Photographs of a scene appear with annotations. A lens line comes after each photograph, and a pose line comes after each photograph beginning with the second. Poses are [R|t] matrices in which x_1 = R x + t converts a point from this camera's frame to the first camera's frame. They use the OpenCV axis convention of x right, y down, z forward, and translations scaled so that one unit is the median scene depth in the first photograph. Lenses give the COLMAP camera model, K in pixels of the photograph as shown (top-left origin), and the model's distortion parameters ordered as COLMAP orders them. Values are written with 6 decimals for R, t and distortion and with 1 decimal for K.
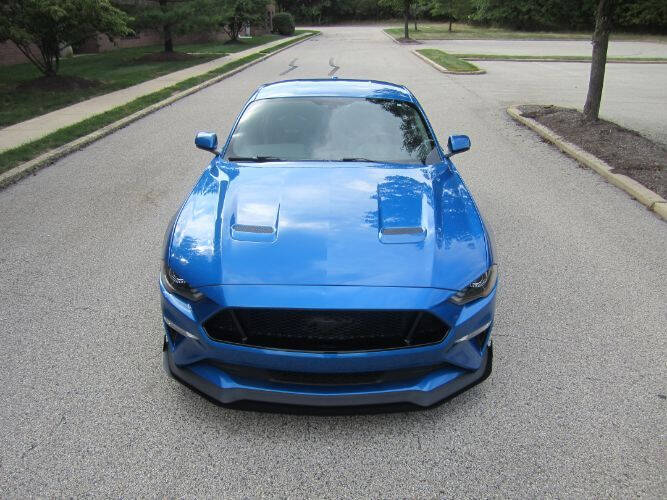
lens RADIAL K [[556.2, 0, 331.9], [0, 556.2, 259.2], [0, 0, 1]] dist [-0.059334, 0.019423]
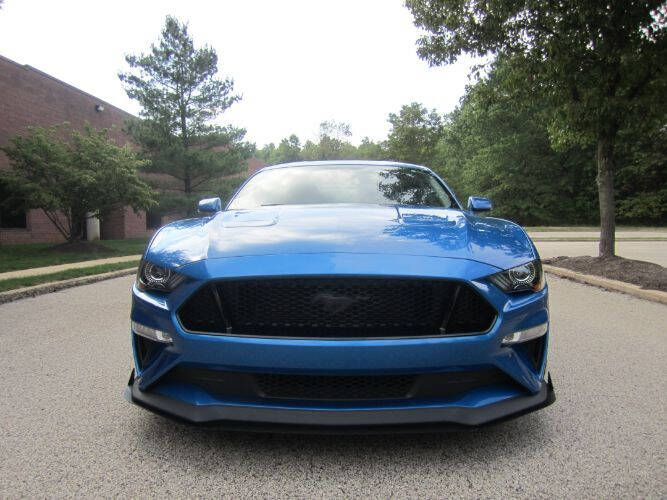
lens RADIAL K [[555.2, 0, 333.5], [0, 555.2, 250.0], [0, 0, 1]] dist [-0.054758, 0.010672]
pose [[0.999762, -0.007873, -0.020360, 0.002528], [0.000017, 0.932965, -0.359967, 0.280327], [0.021830, 0.359881, 0.932743, 0.220753]]
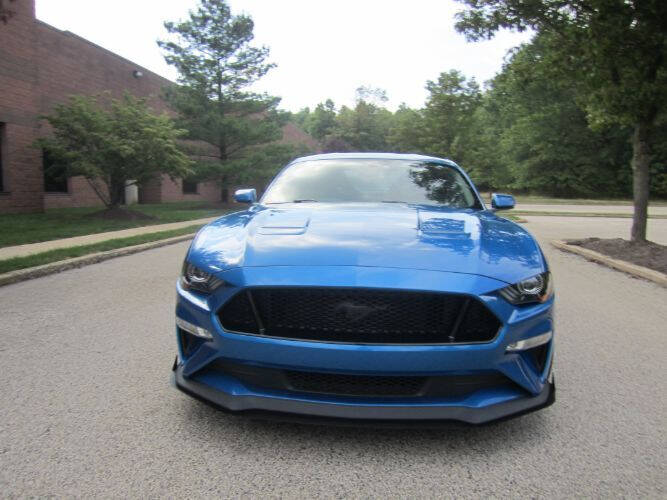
lens RADIAL K [[555.9, 0, 333.5], [0, 555.9, 250.0], [0, 0, 1]] dist [-0.057857, 0.005381]
pose [[0.996681, 0.021328, -0.078560, 0.016859], [-0.044079, 0.952742, -0.300564, 0.247925], [0.068437, 0.303030, 0.950521, 0.126527]]
